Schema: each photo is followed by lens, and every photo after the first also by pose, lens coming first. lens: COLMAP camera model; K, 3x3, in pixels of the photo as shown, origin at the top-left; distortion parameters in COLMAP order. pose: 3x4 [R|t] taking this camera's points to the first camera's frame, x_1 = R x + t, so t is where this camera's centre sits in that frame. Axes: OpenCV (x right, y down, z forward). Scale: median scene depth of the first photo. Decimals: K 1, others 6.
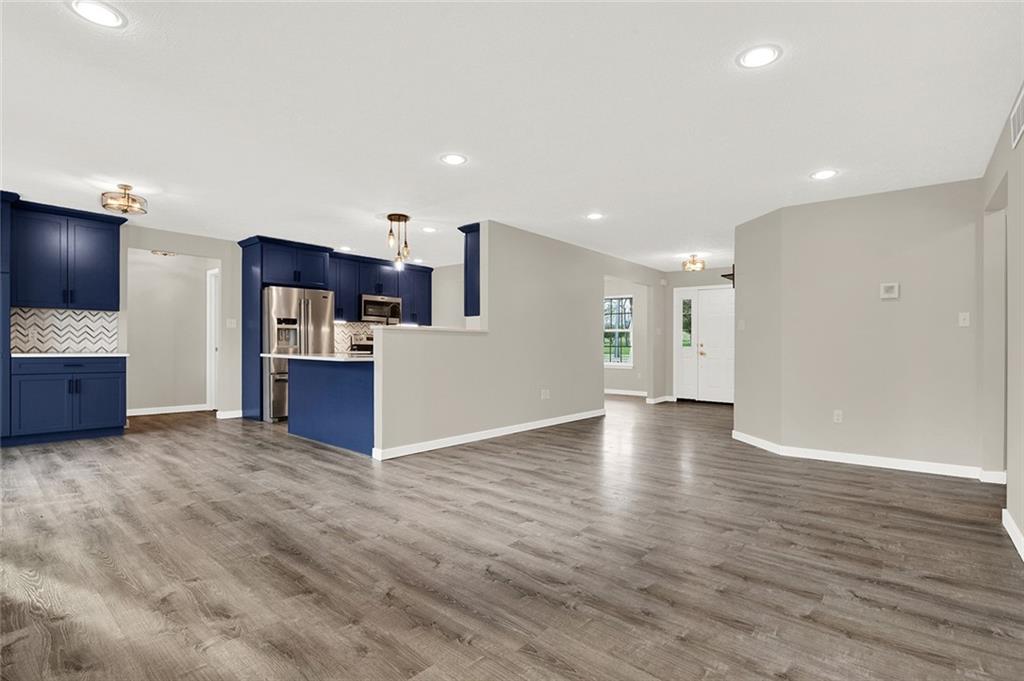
lens RADIAL K [[490.5, 0, 515.1], [0, 490.5, 342.2], [0, 0, 1]] dist [-0.018693, -0.001389]
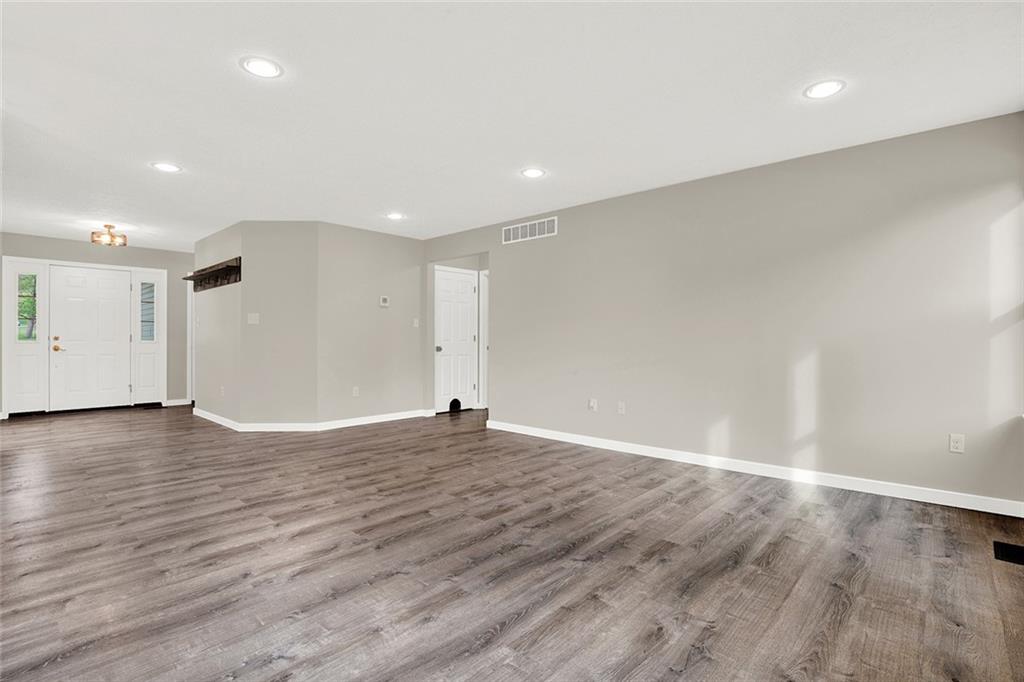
lens RADIAL K [[490.5, 0, 502.5], [0, 490.5, 337.4], [0, 0, 1]] dist [-0.018693, -0.001389]
pose [[0.027279, -0.001535, 0.999627, -0.916222], [-0.005594, 0.999983, 0.001688, -0.000225], [-0.999612, -0.005638, 0.027270, 0.761928]]
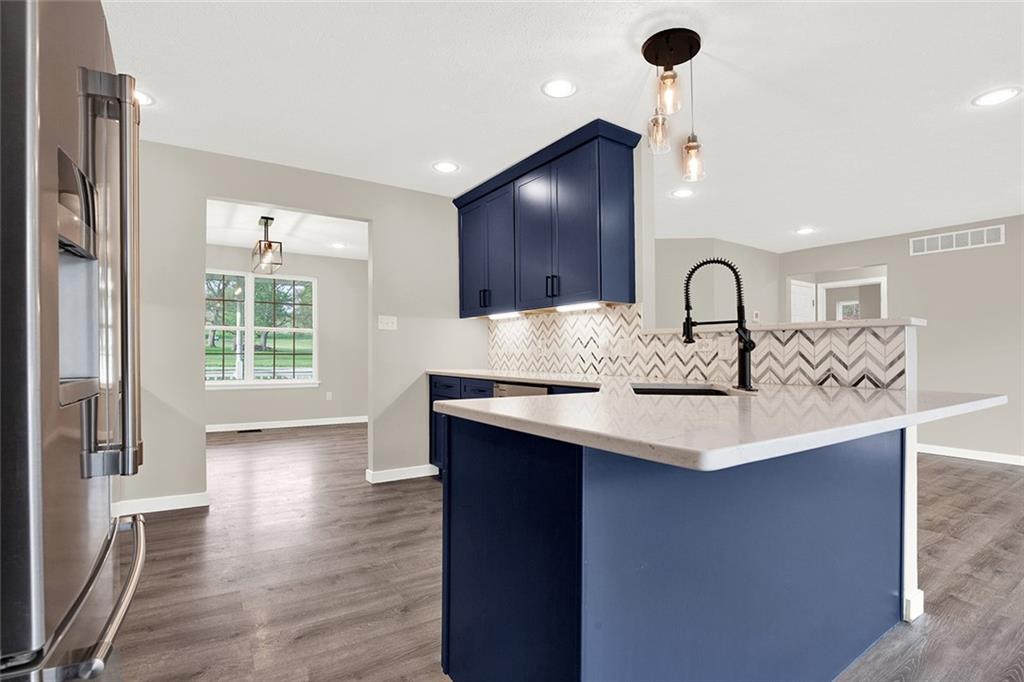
lens RADIAL K [[490.5, 0, 498.4], [0, 490.5, 355.0], [0, 0, 1]] dist [-0.018693, -0.001389]
pose [[0.249043, -0.009645, 0.968444, -1.119907], [-0.006080, 0.999915, 0.011522, -0.001569], [-0.968473, -0.008757, 0.248963, 1.776656]]
